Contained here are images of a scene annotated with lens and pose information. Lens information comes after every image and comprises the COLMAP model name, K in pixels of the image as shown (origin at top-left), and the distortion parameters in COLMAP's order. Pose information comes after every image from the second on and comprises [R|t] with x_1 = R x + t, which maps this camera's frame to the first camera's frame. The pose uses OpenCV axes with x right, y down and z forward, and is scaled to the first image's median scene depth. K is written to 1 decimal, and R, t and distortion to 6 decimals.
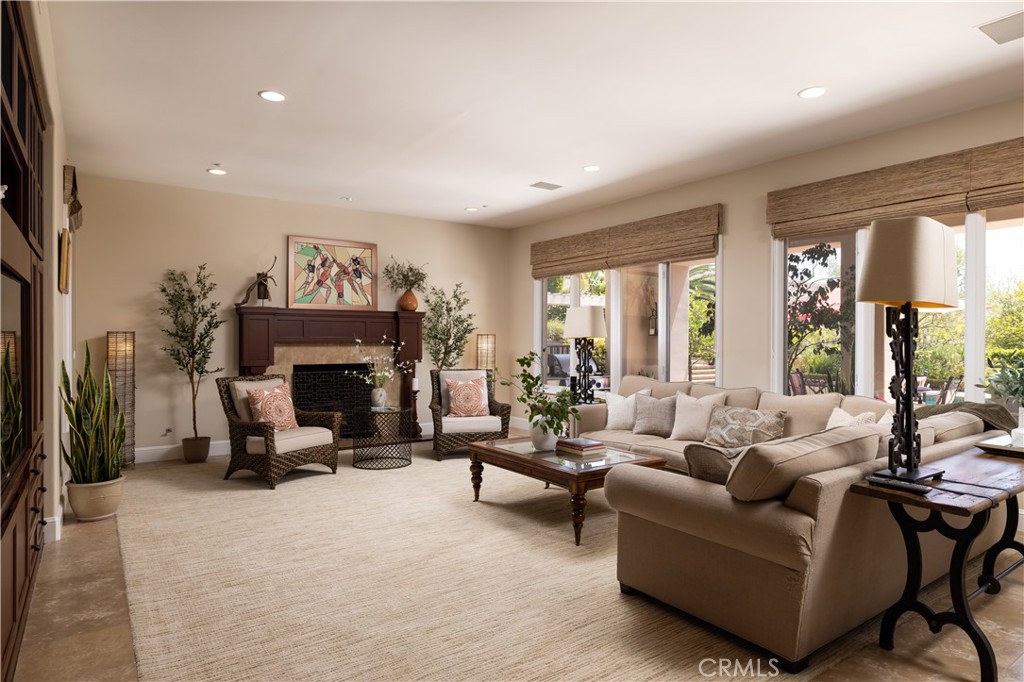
lens RADIAL K [[603.8, 0, 510.8], [0, 603.8, 342.4], [0, 0, 1]] dist [0.006393, 0.000346]
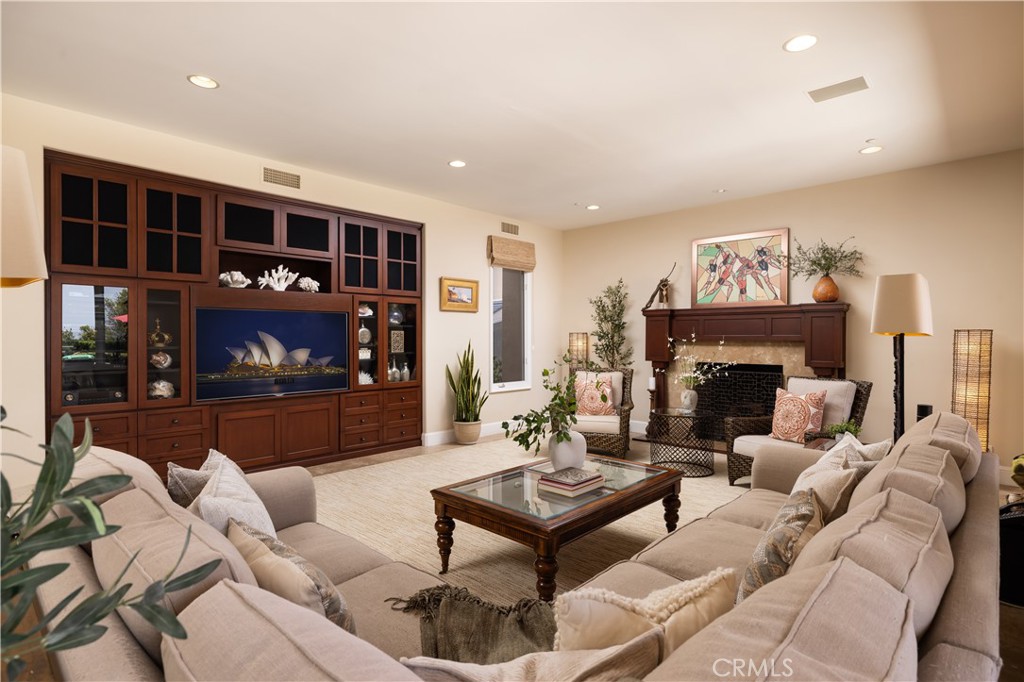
lens RADIAL K [[522.2, 0, 512.3], [0, 522.2, 338.8], [0, 0, 1]] dist [0.001867, 0.000004]
pose [[0.211668, -0.003691, -0.977335, 0.446934], [-0.006774, 0.999963, -0.005244, 0.002929], [0.977318, 0.007730, 0.211635, 0.482547]]
